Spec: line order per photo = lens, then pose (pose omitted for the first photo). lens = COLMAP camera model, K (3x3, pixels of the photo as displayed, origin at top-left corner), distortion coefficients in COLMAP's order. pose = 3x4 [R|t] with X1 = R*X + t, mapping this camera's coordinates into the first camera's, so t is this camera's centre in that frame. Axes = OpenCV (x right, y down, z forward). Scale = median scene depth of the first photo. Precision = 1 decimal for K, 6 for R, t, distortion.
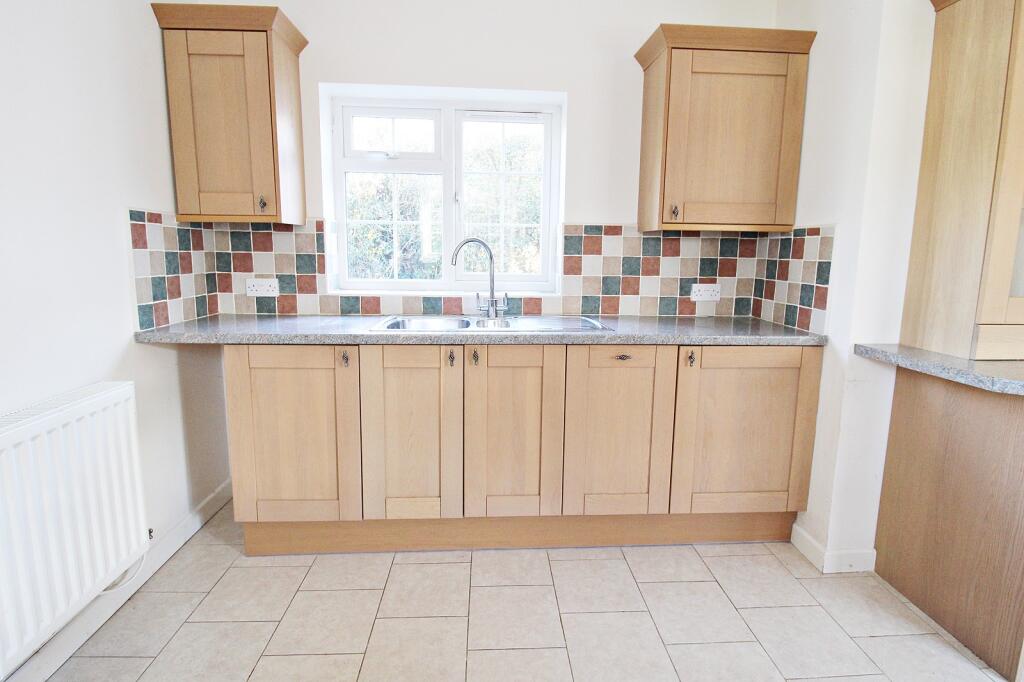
lens RADIAL K [[526.5, 0, 521.5], [0, 526.5, 328.0], [0, 0, 1]] dist [-0.004479, -0.001126]
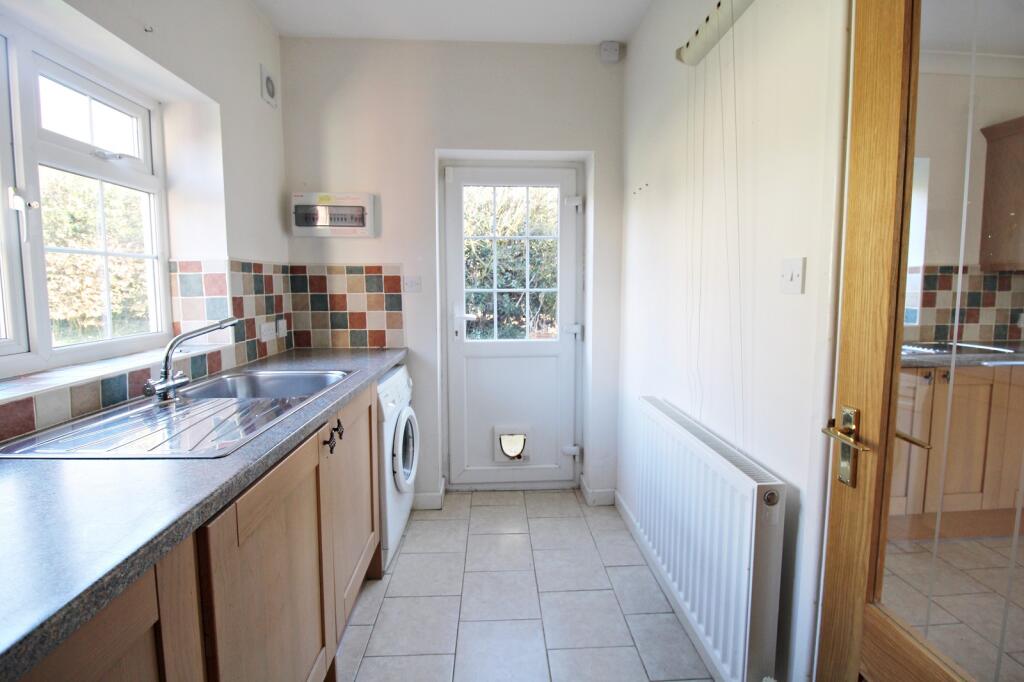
lens RADIAL K [[474.4, 0, 522.9], [0, 474.4, 331.2], [0, 0, 1]] dist [-0.022572, -0.000541]
pose [[0.999839, -0.017049, -0.005660, -0.826730], [0.016716, 0.998385, -0.054292, -0.005003], [0.006576, 0.054189, 0.998509, -0.057252]]
